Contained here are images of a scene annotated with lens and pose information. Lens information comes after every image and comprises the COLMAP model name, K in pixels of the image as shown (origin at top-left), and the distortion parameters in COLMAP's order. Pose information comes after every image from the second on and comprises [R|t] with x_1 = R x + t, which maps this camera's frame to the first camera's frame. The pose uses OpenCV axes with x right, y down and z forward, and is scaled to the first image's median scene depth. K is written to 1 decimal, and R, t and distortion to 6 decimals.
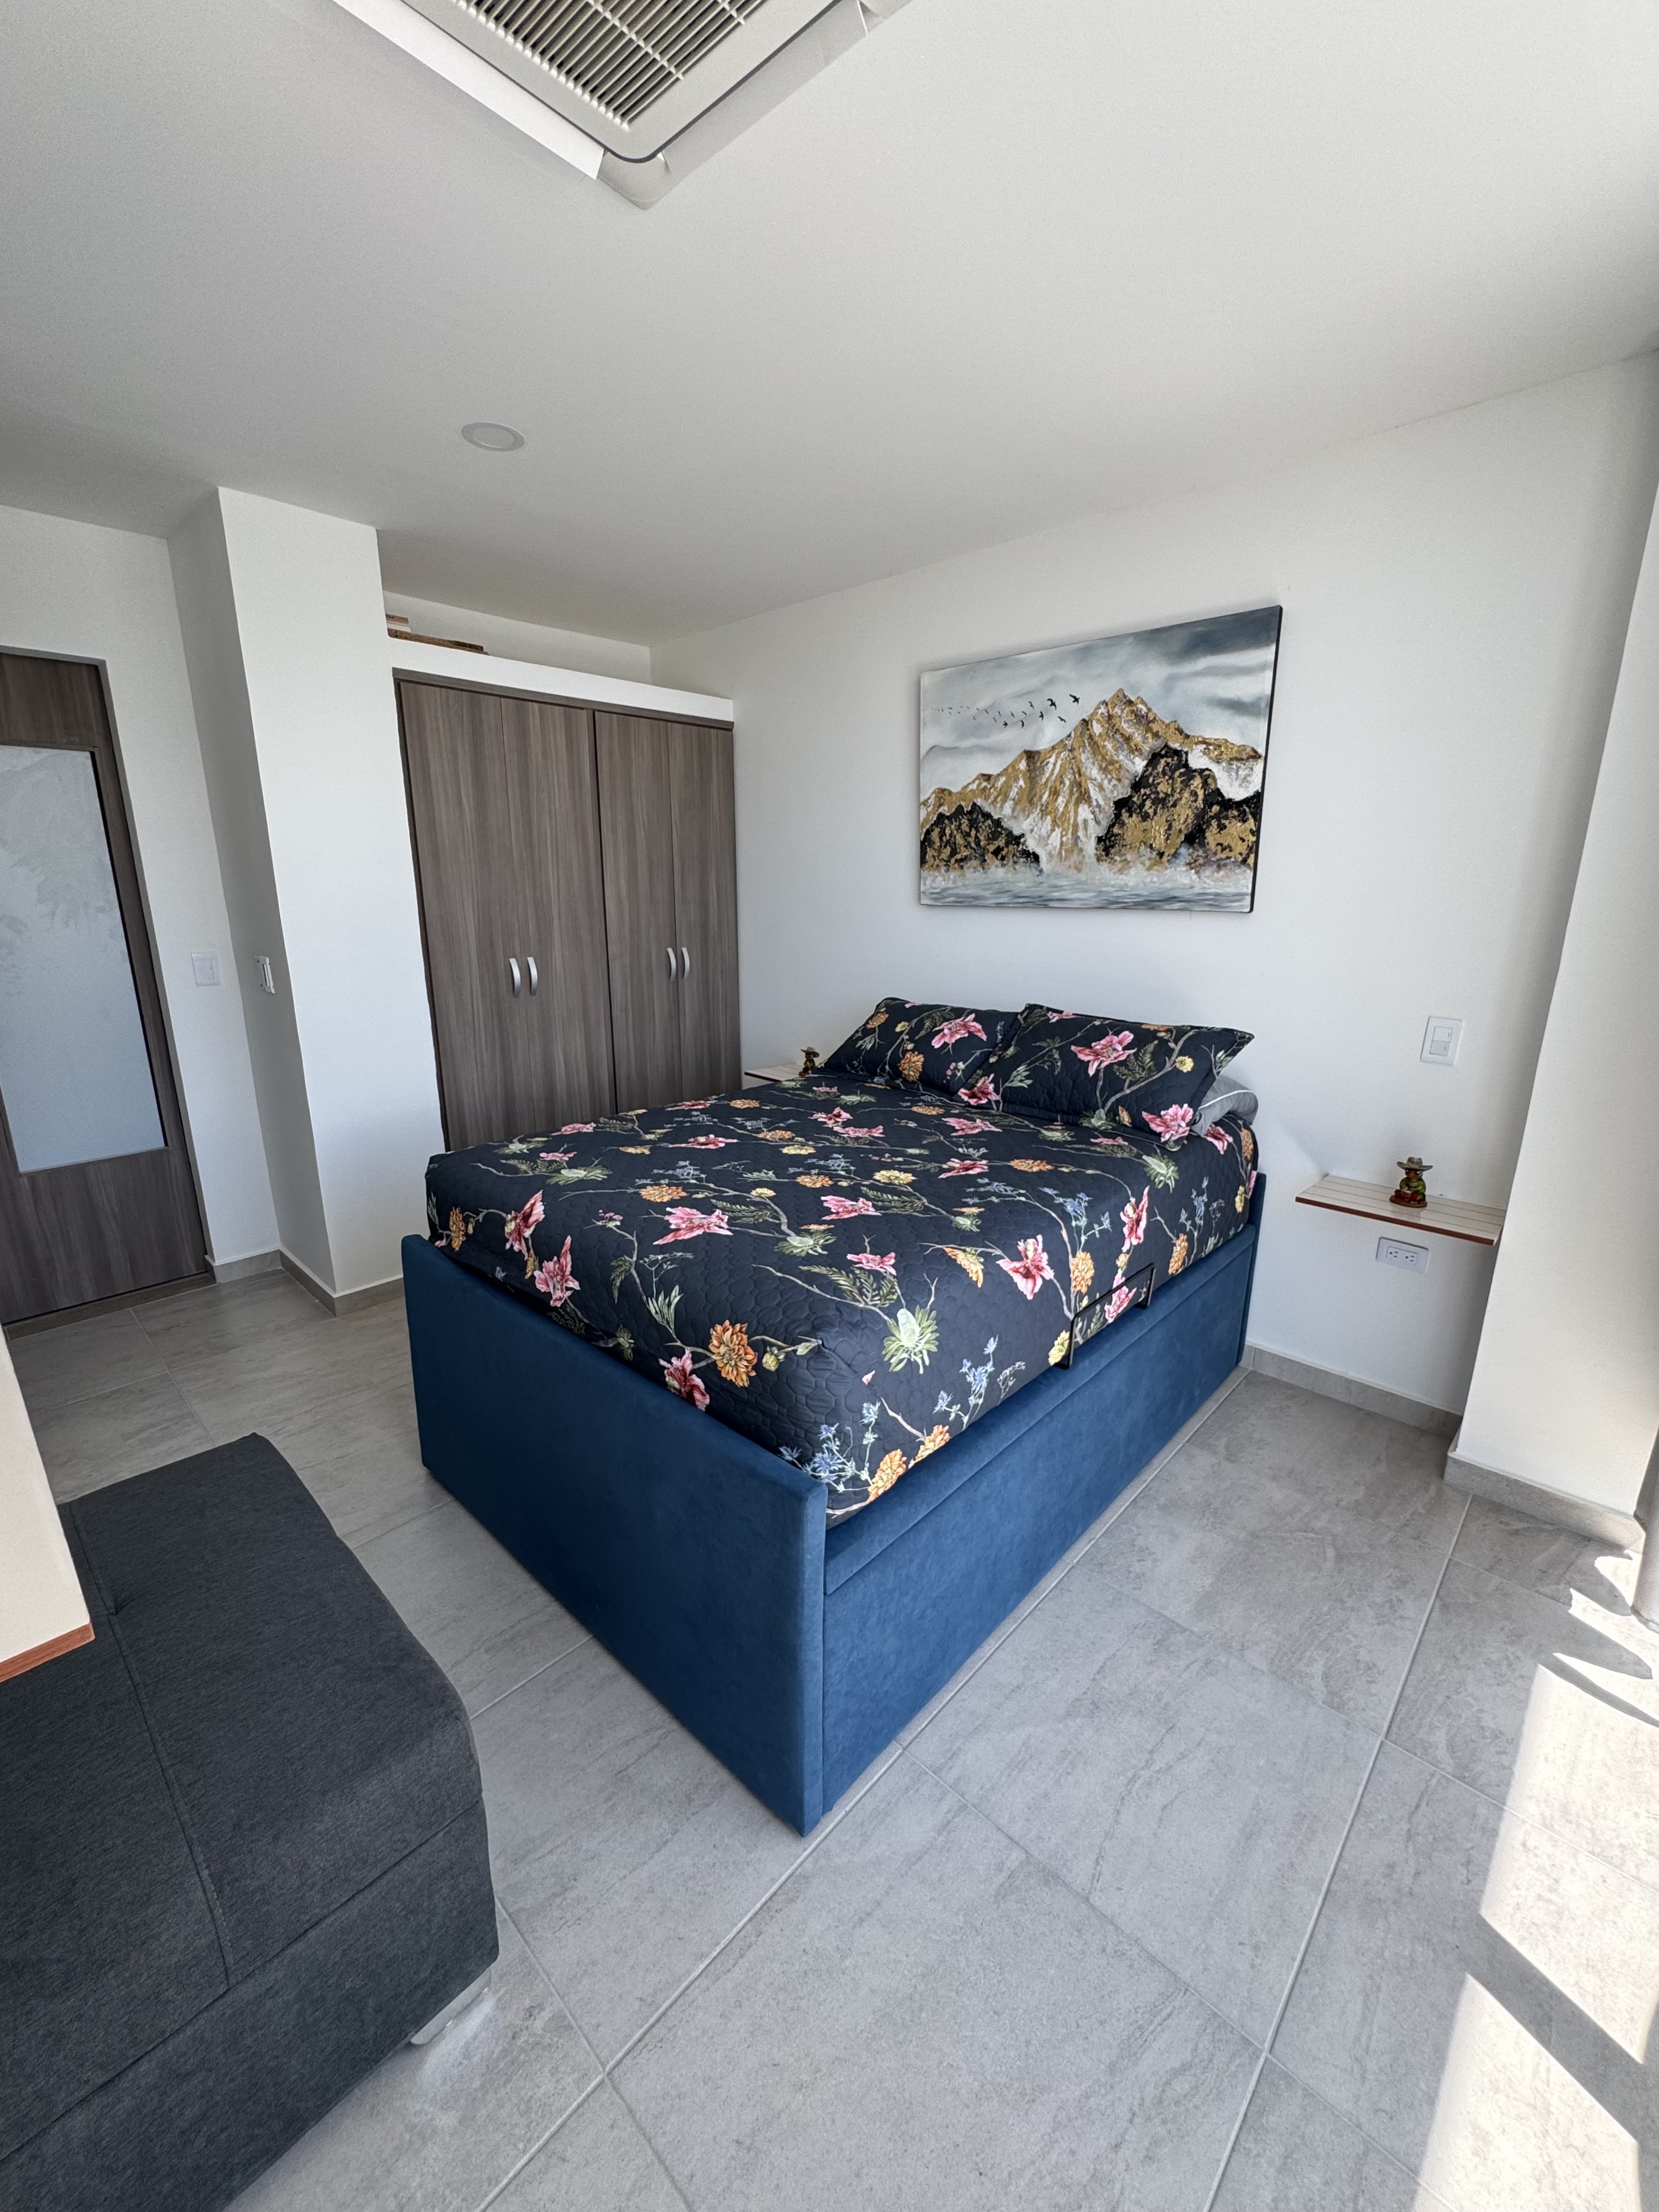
lens RADIAL K [[875.3, 0, 811.0], [0, 875.3, 1092.9], [0, 0, 1]] dist [0.003178, 0.000066]
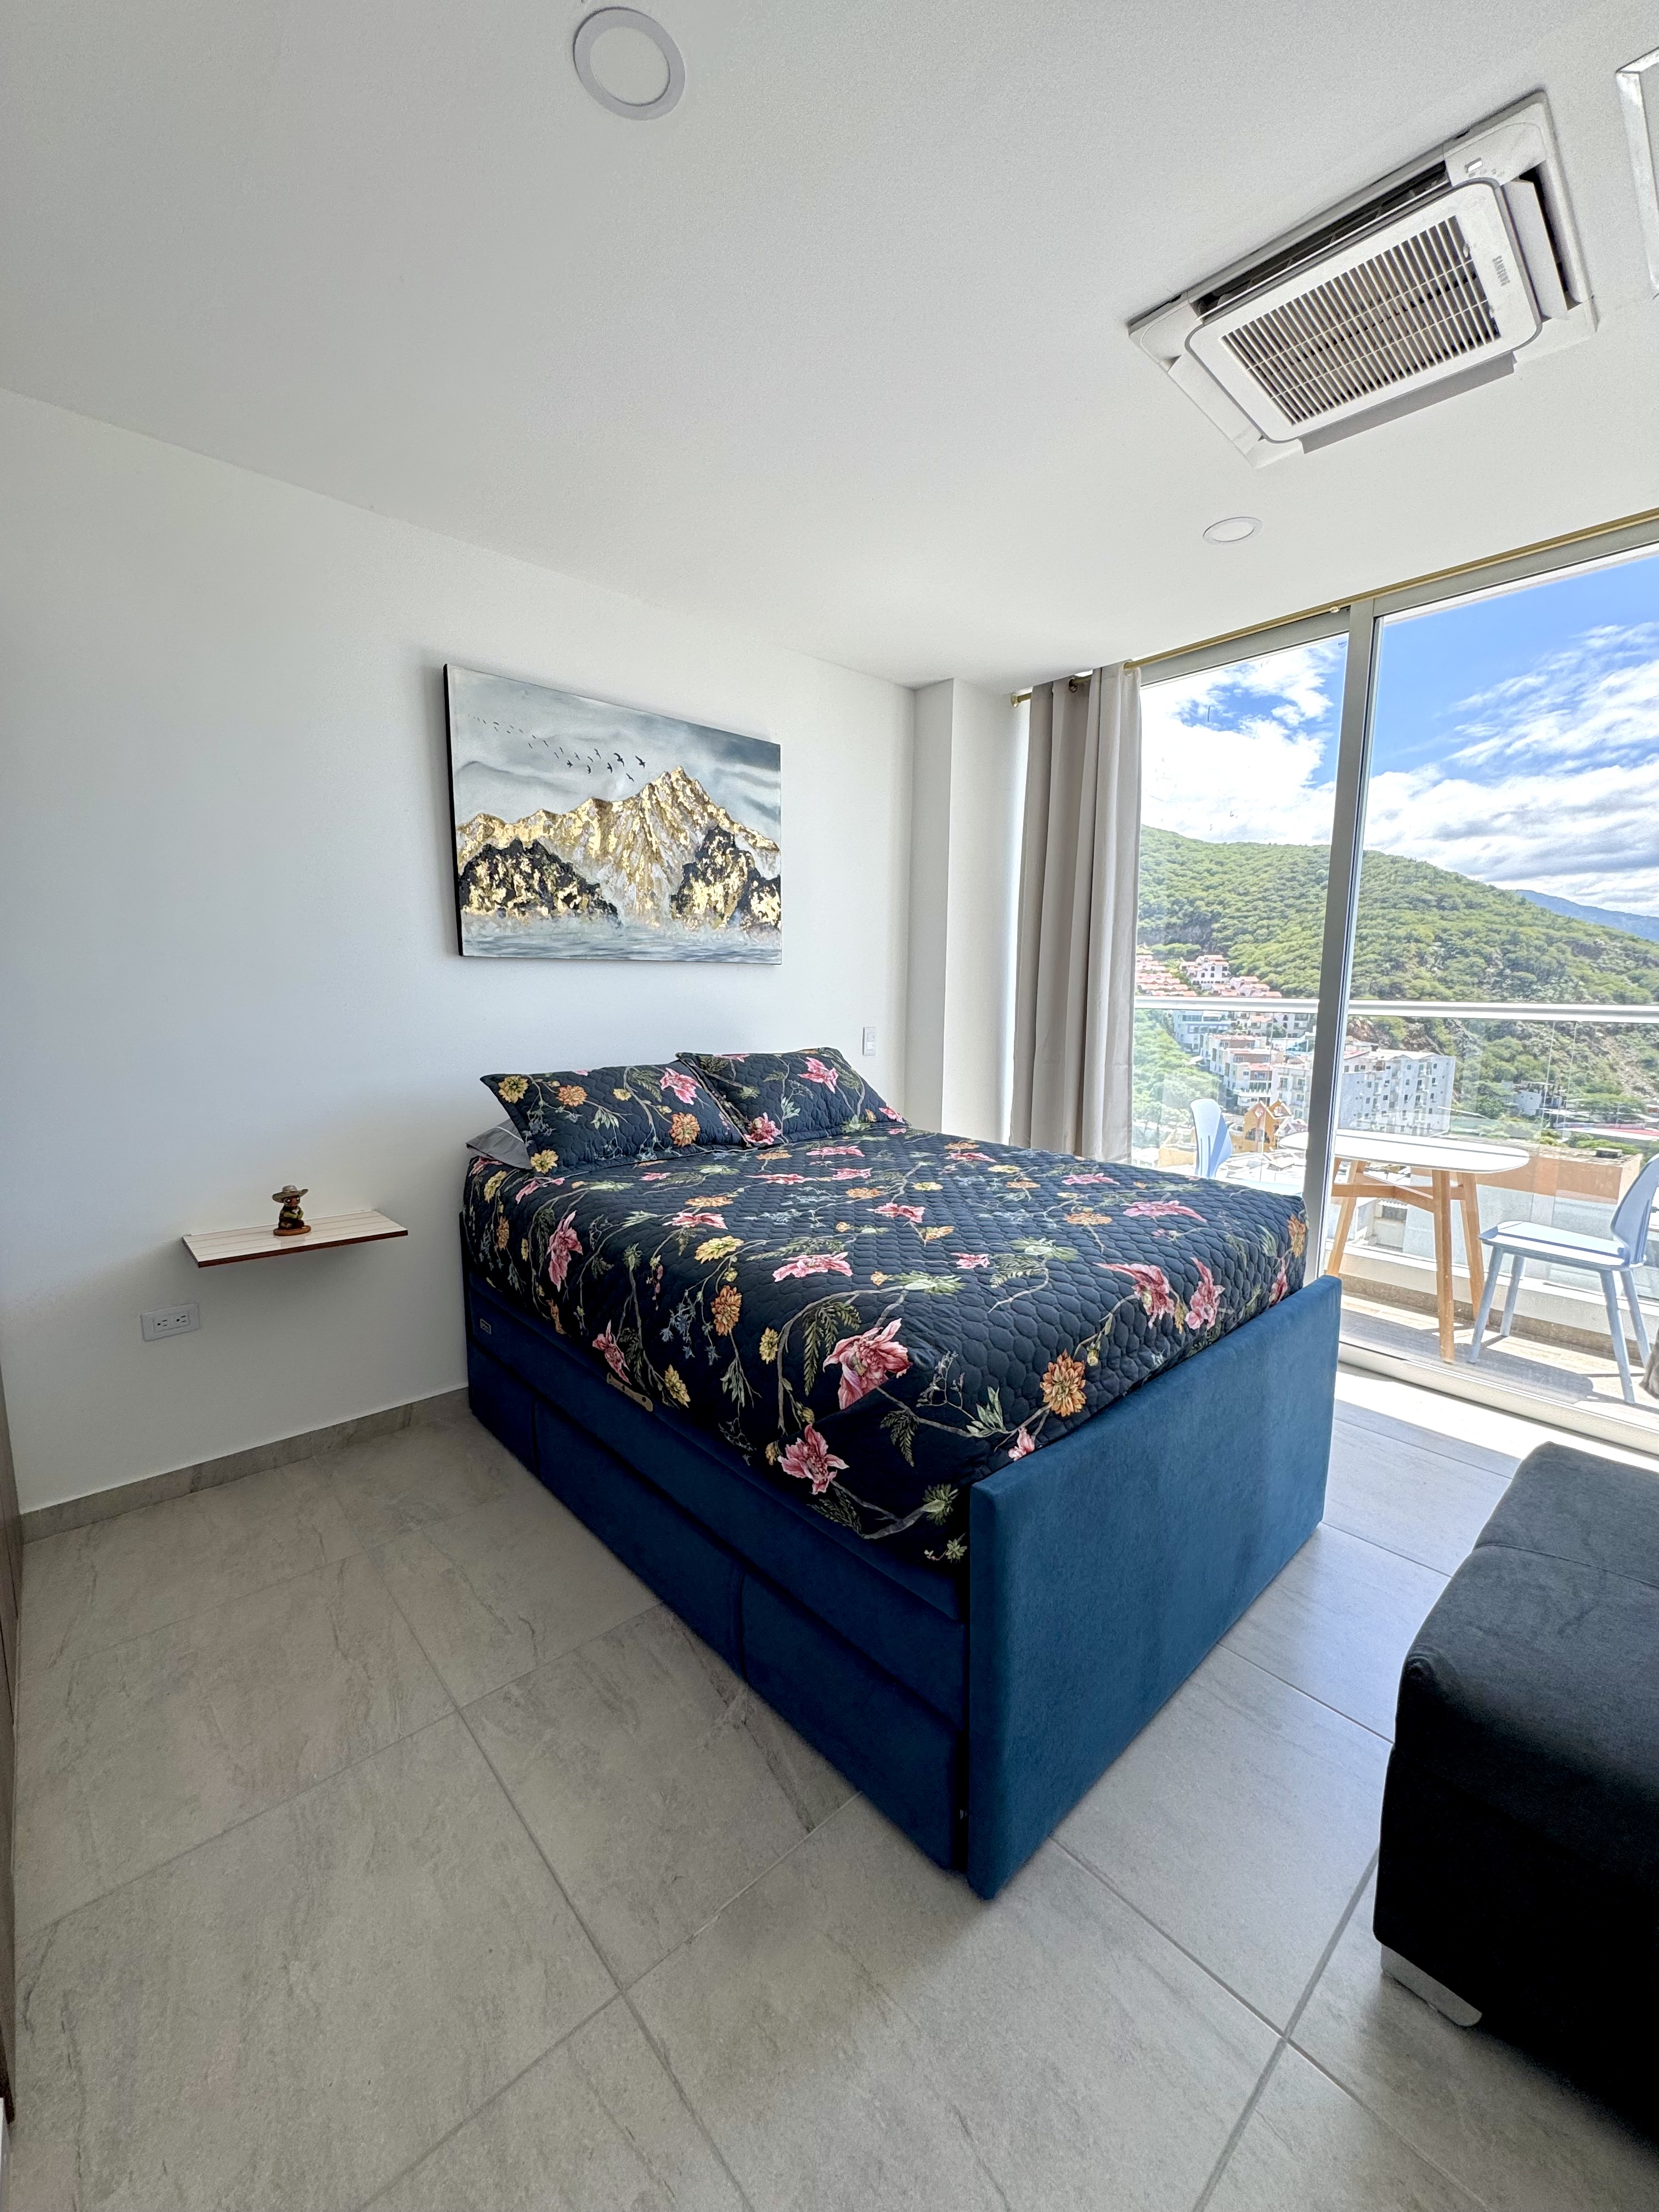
lens RADIAL K [[875.3, 0, 818.7], [0, 875.3, 1104.0], [0, 0, 1]] dist [0.003178, 0.000066]
pose [[0.095198, -0.169634, 0.980898, -0.783733], [0.199137, 0.968701, 0.148198, -0.167662], [-0.975337, 0.181225, 0.125999, 0.741205]]
